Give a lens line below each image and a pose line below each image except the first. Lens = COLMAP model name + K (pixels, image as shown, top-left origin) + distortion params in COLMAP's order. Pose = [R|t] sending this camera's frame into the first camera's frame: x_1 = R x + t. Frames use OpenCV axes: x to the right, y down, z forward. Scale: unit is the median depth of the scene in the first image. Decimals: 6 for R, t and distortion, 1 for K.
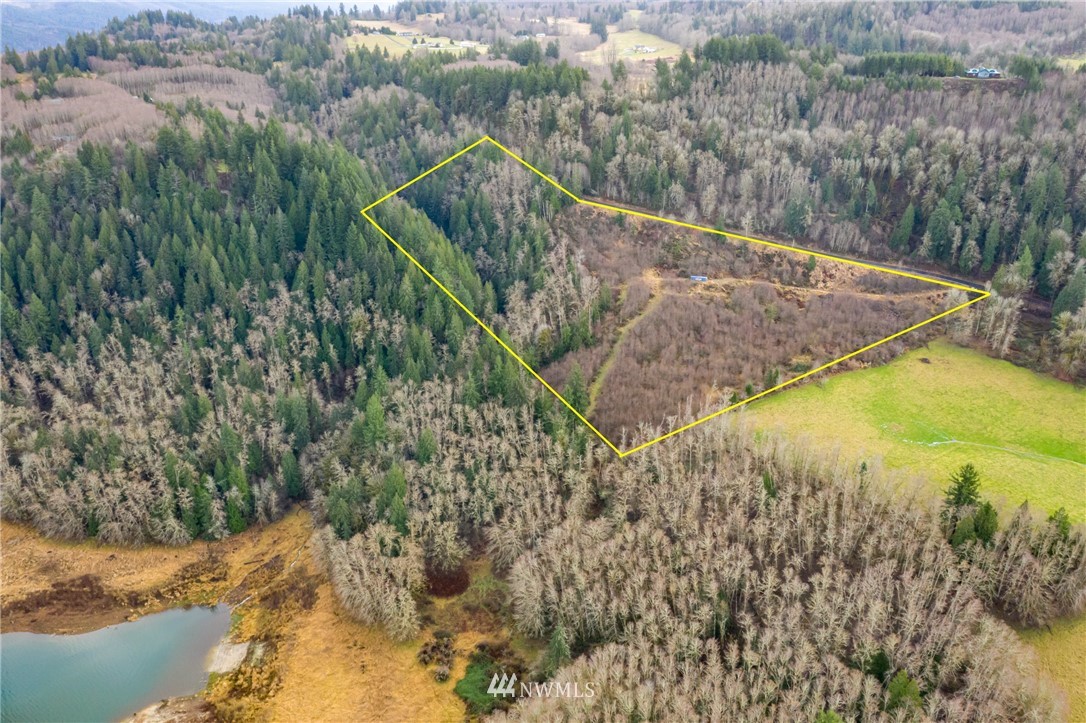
lens RADIAL K [[875.8, 0, 542.6], [0, 875.8, 365.9], [0, 0, 1]] dist [-0.013283, 0.004599]
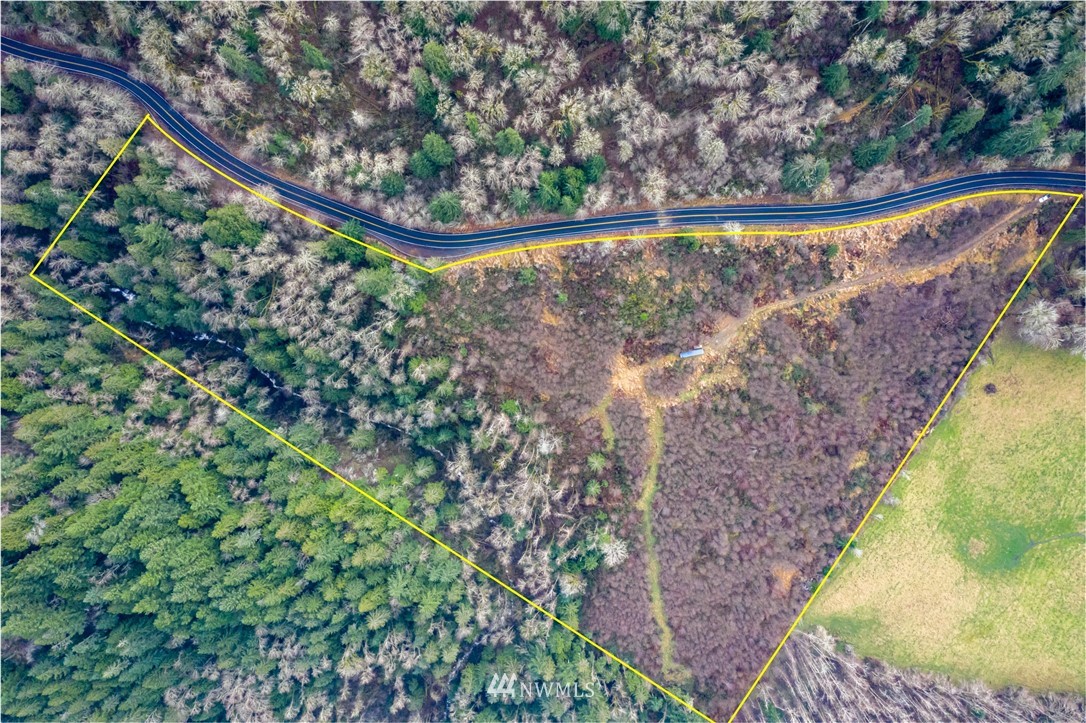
lens RADIAL K [[875.8, 0, 540.1], [0, 875.8, 363.2], [0, 0, 1]] dist [-0.013283, 0.004599]
pose [[0.870345, -0.491536, -0.029876, 0.094254], [0.219421, 0.332778, 0.917122, -0.790473], [-0.440857, -0.804768, 0.397485, 0.801280]]
